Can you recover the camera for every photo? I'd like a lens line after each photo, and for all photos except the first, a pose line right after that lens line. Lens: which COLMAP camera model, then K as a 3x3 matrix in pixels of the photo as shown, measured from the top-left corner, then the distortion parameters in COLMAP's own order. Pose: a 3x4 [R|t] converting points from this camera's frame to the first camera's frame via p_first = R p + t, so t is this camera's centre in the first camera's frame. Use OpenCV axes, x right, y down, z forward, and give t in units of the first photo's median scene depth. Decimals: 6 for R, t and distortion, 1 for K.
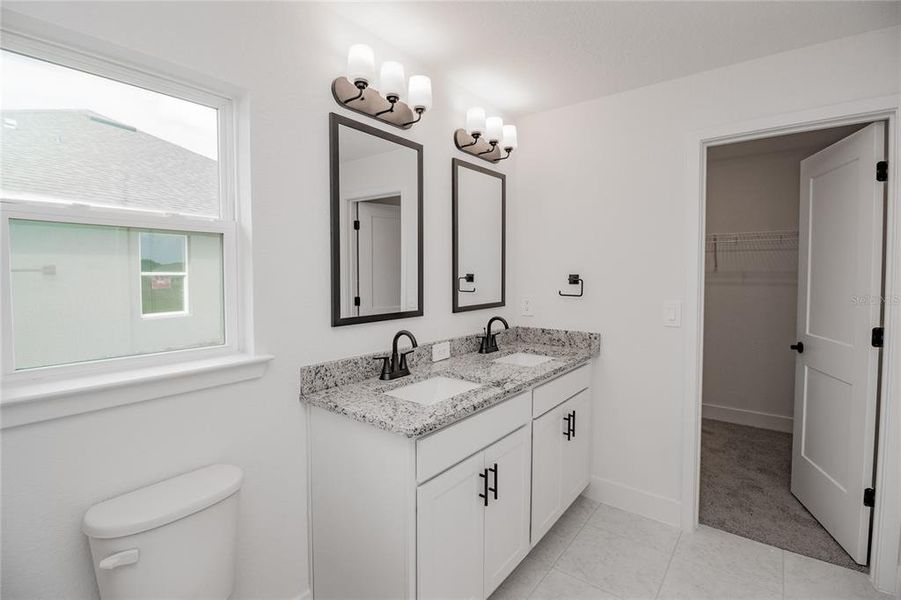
lens RADIAL K [[420.2, 0, 450.4], [0, 420.2, 290.5], [0, 0, 1]] dist [-0.004652, -0.000563]
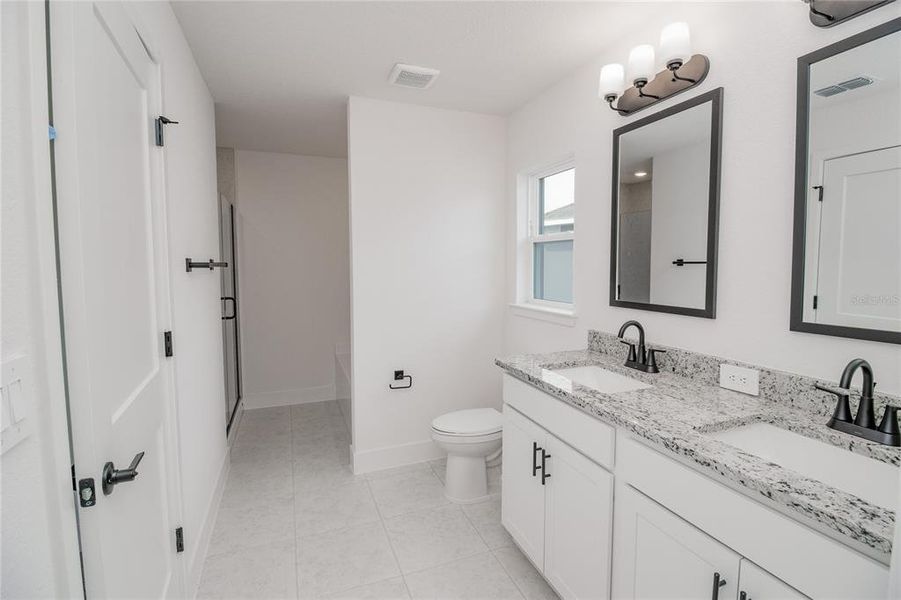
lens RADIAL K [[420.2, 0, 450.4], [0, 420.2, 290.5], [0, 0, 1]] dist [-0.004652, -0.000563]
pose [[-0.510672, 0.059101, -0.857742, 0.910014], [-0.031232, 0.995701, 0.087201, -0.045516], [0.859208, 0.071321, -0.506631, 1.093678]]
